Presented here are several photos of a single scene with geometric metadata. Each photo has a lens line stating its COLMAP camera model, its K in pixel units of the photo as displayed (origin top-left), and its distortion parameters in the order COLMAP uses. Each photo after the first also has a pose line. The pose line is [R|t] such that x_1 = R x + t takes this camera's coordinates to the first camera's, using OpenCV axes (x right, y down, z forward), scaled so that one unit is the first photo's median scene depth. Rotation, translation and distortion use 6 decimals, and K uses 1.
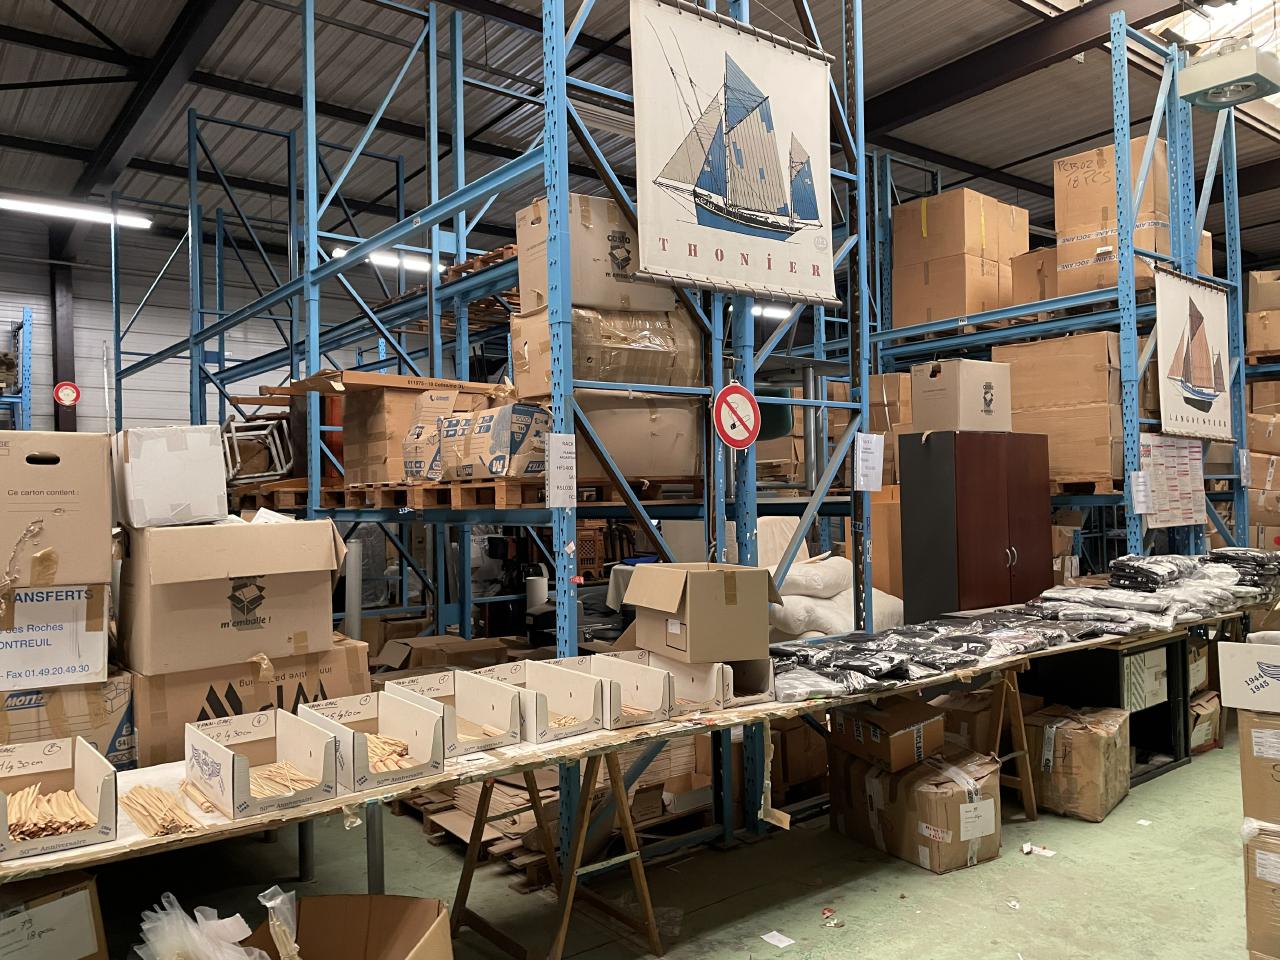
lens RADIAL K [[957.8, 0, 639.3], [0, 957.8, 475.3], [0, 0, 1]] dist [0.071930, -0.097961]
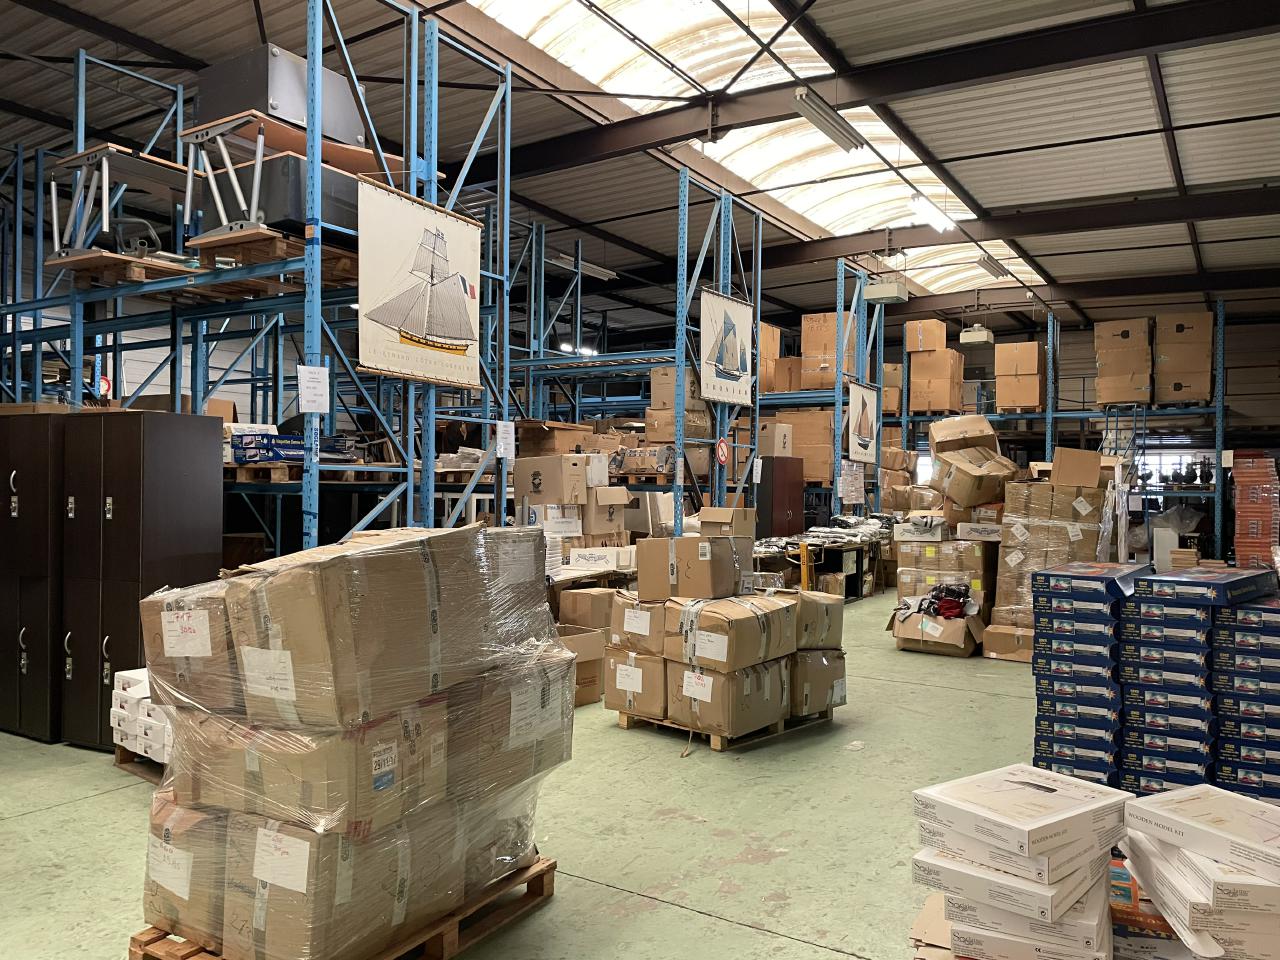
lens RADIAL K [[957.8, 0, 639.8], [0, 957.8, 481.7], [0, 0, 1]] dist [0.071930, -0.097961]
pose [[0.940378, 0.034298, 0.338399, -0.748331], [-0.040909, 0.999086, 0.012421, -0.003265], [-0.337663, -0.025524, 0.940921, -1.024553]]
